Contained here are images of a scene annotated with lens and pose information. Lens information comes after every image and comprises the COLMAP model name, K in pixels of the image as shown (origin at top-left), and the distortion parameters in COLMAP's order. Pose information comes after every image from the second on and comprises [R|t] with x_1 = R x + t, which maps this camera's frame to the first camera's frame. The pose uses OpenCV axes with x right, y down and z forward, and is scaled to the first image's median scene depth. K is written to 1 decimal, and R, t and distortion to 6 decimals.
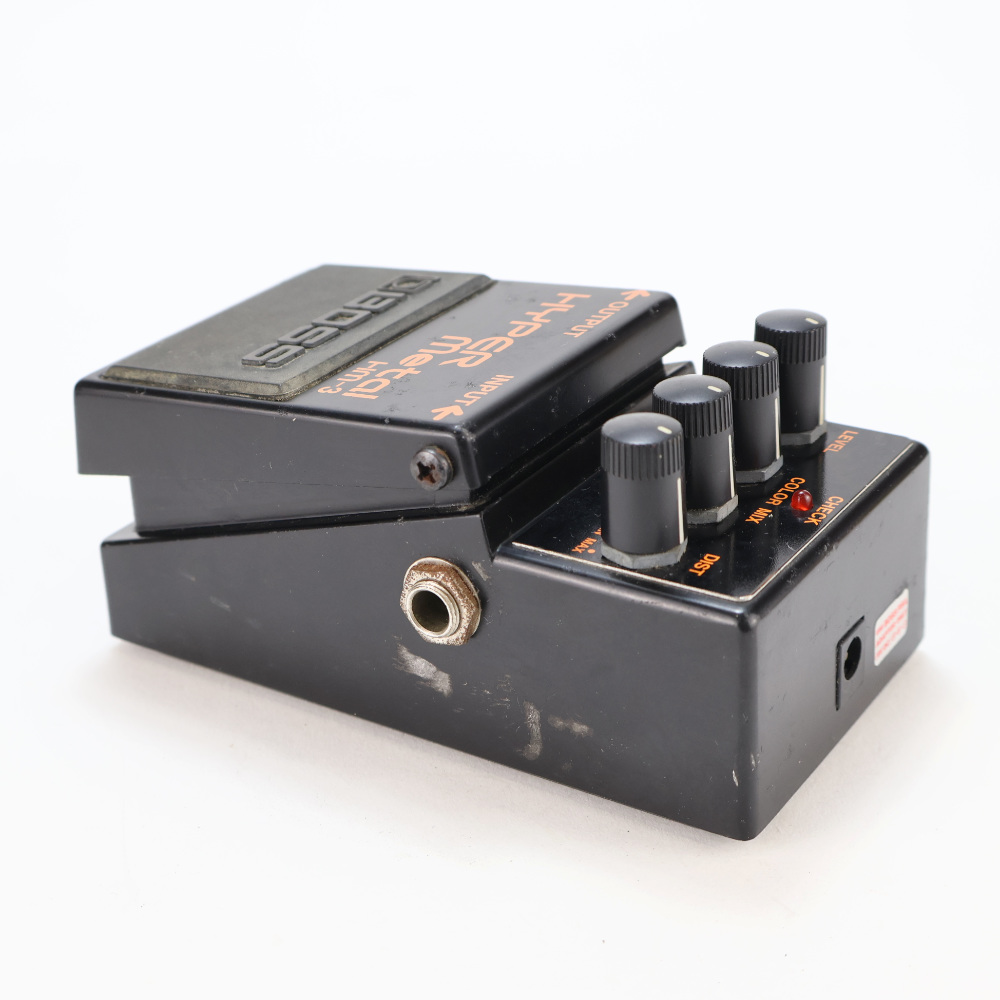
lens RADIAL K [[1940.4, 0, 500.0], [0, 1940.4, 500.0], [0, 0, 1]] dist [0.009006, -0.014955]
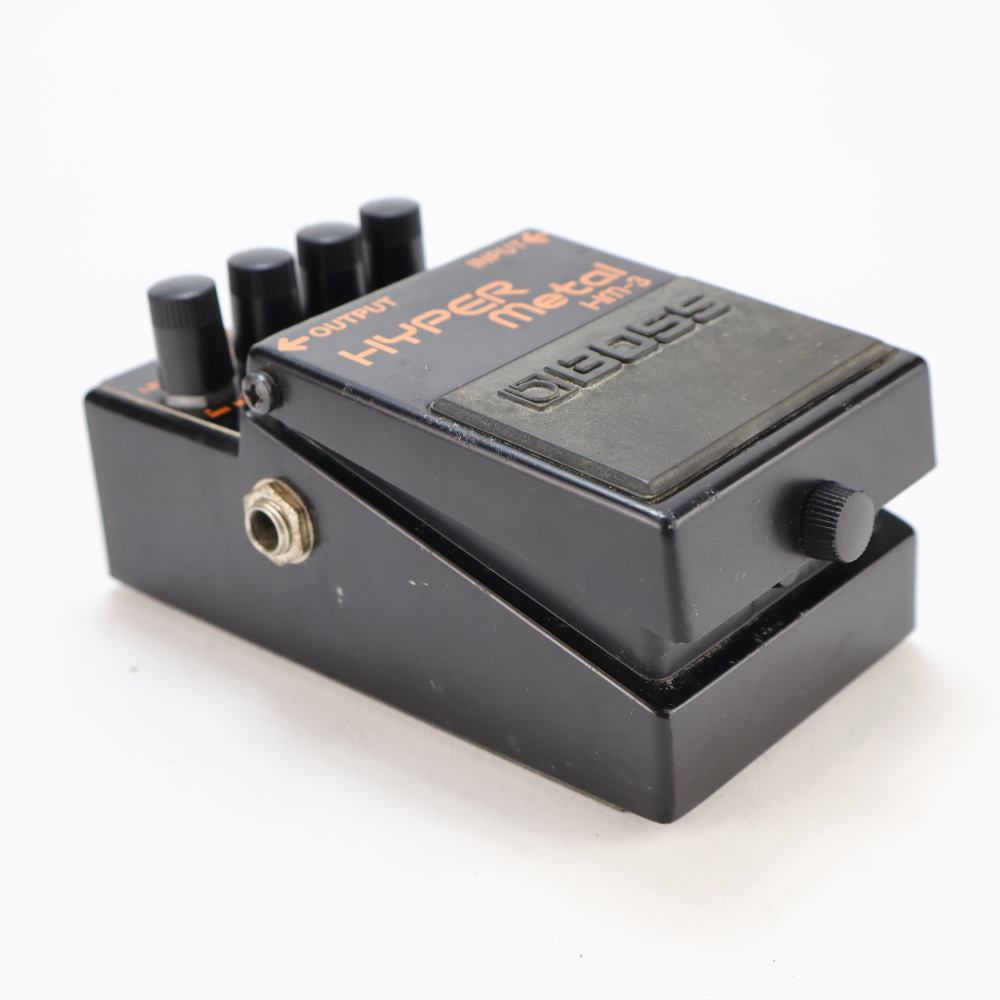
lens RADIAL K [[1940.4, 0, 500.0], [0, 1940.4, 500.0], [0, 0, 1]] dist [0.009006, -0.014955]
pose [[-0.983353, 0.028769, 0.179414, -0.190691], [0.160085, 0.604295, 0.780513, -0.780022], [-0.085964, 0.796241, -0.598841, 1.660145]]
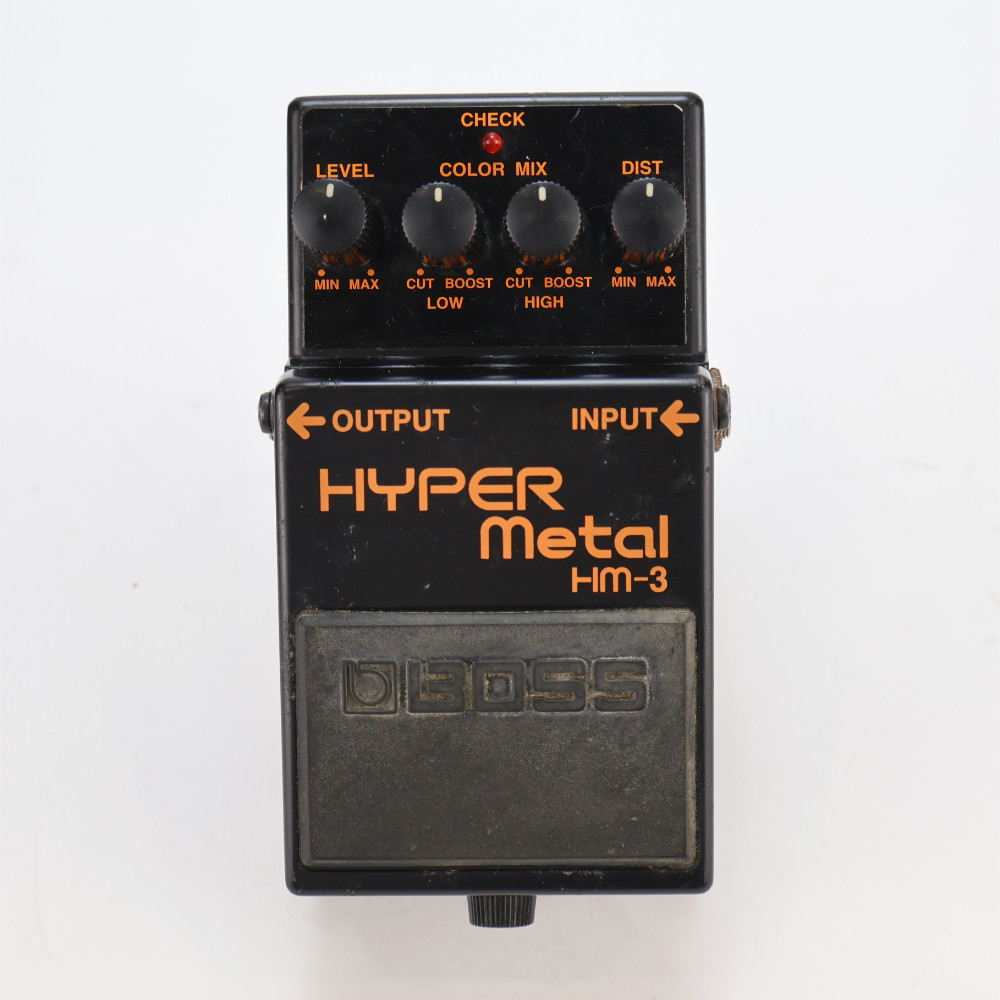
lens RADIAL K [[1940.4, 0, 500.0], [0, 1940.4, 500.0], [0, 0, 1]] dist [0.009006, -0.014955]
pose [[-0.548850, -0.835045, 0.038248, -0.046320], [0.394073, -0.218117, 0.892822, -0.917699], [-0.737204, 0.505098, 0.448782, 0.578377]]
